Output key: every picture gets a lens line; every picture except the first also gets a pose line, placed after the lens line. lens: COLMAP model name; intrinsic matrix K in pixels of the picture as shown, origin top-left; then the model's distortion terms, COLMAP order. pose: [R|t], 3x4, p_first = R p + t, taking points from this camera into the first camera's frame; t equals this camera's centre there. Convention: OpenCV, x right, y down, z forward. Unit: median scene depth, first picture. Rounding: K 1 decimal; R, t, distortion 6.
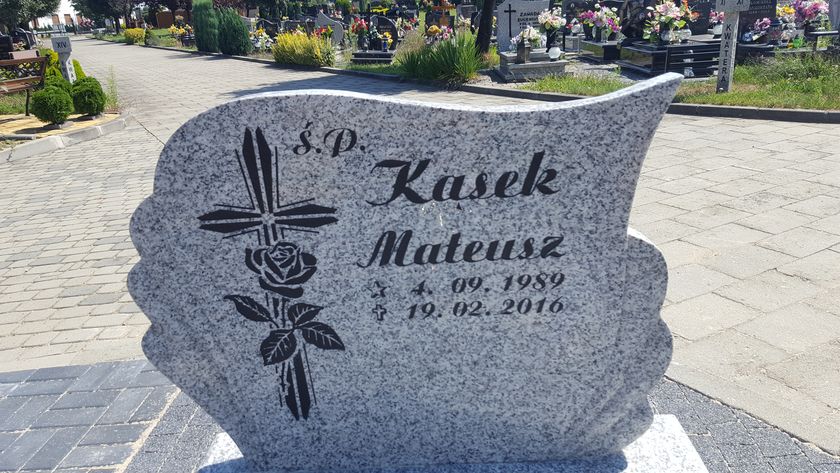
lens RADIAL K [[643.9, 0, 422.4], [0, 643.9, 264.7], [0, 0, 1]] dist [0.088987, -0.166837]
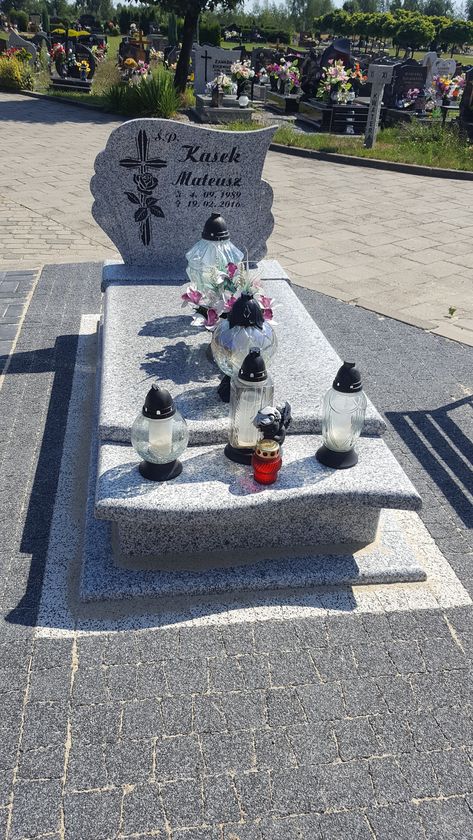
lens RADIAL K [[643.9, 0, 236.5], [0, 643.9, 420.0], [0, 0, 1]] dist [0.088987, -0.166837]
pose [[0.979081, 0.007188, 0.203343, -0.042853], [-0.038726, 0.987691, 0.151546, 0.063317], [-0.199751, -0.156250, 0.967308, -0.218643]]
